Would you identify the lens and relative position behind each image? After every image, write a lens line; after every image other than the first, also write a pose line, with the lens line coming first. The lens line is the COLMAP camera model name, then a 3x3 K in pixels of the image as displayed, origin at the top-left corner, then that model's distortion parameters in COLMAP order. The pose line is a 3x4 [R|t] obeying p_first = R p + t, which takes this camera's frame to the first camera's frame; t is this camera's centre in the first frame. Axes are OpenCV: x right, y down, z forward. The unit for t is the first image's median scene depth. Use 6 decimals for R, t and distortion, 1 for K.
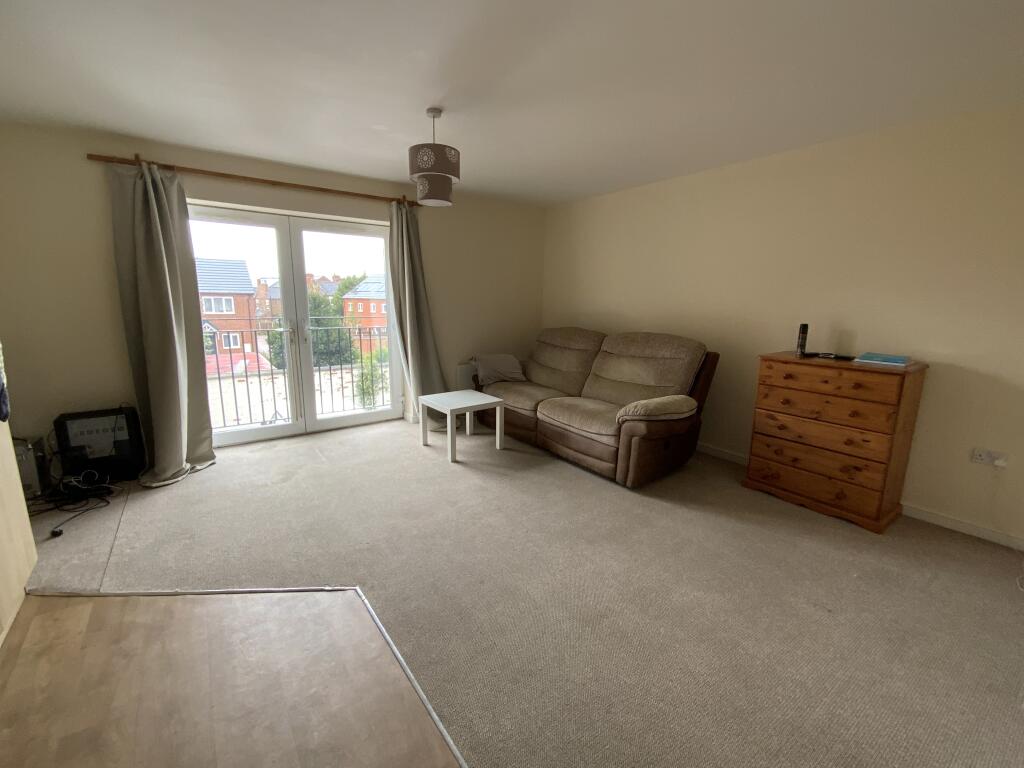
lens RADIAL K [[417.3, 0, 506.4], [0, 417.3, 381.9], [0, 0, 1]] dist [0.025384, -0.019389]
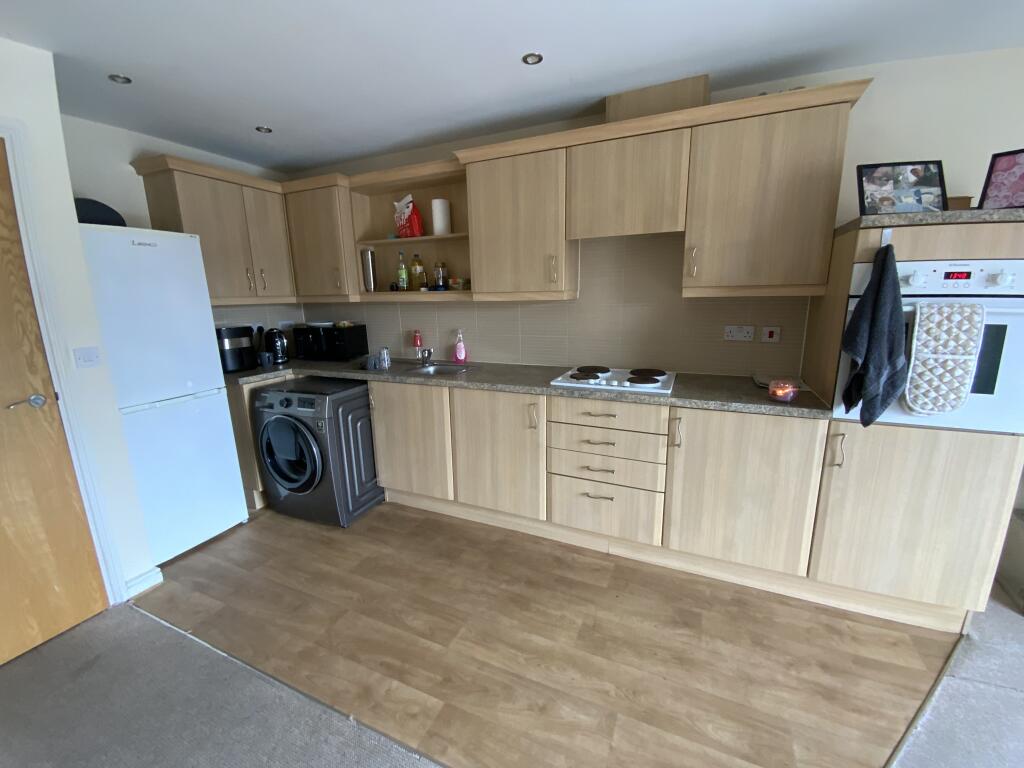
lens RADIAL K [[417.3, 0, 506.4], [0, 417.3, 381.9], [0, 0, 1]] dist [0.025384, -0.019389]
pose [[-0.867306, 0.103061, -0.486989, 0.063881], [-0.087610, 0.931455, 0.353152, -0.150802], [0.490004, 0.348956, -0.798828, 0.644028]]
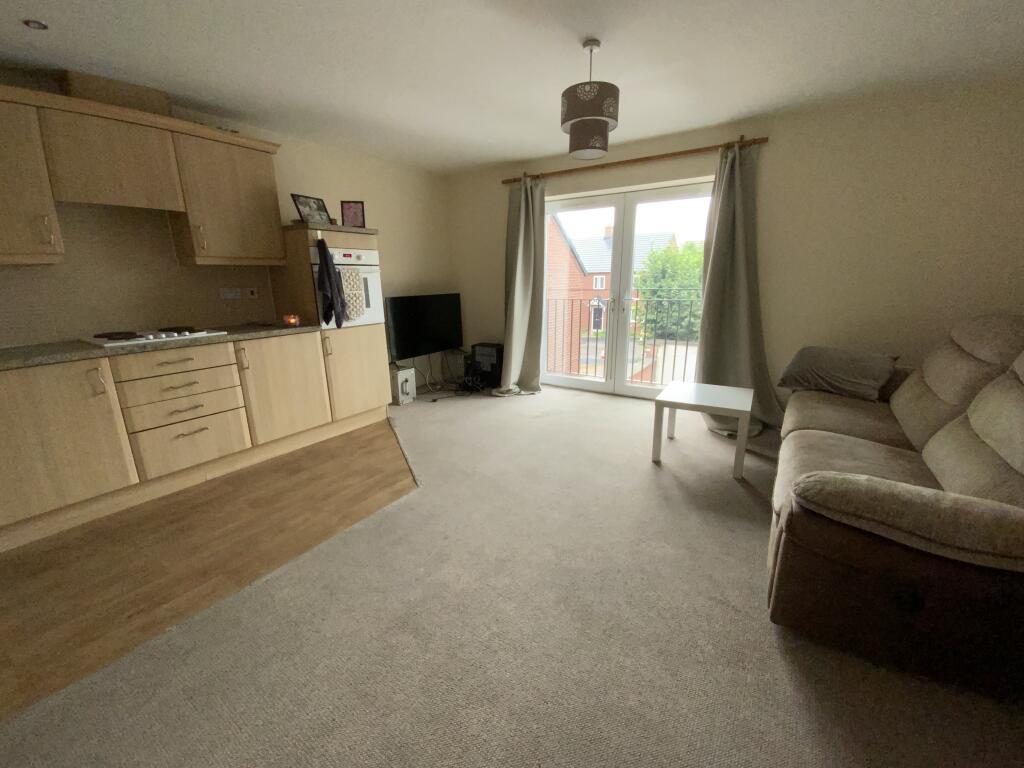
lens RADIAL K [[412.5, 0, 529.0], [0, 412.5, 385.4], [0, 0, 1]] dist [-0.013929, -0.000148]
pose [[0.379260, 0.220117, -0.898727, 0.576639], [-0.158607, 0.972382, 0.171225, -0.070302], [0.911595, 0.077605, 0.403697, 0.496361]]
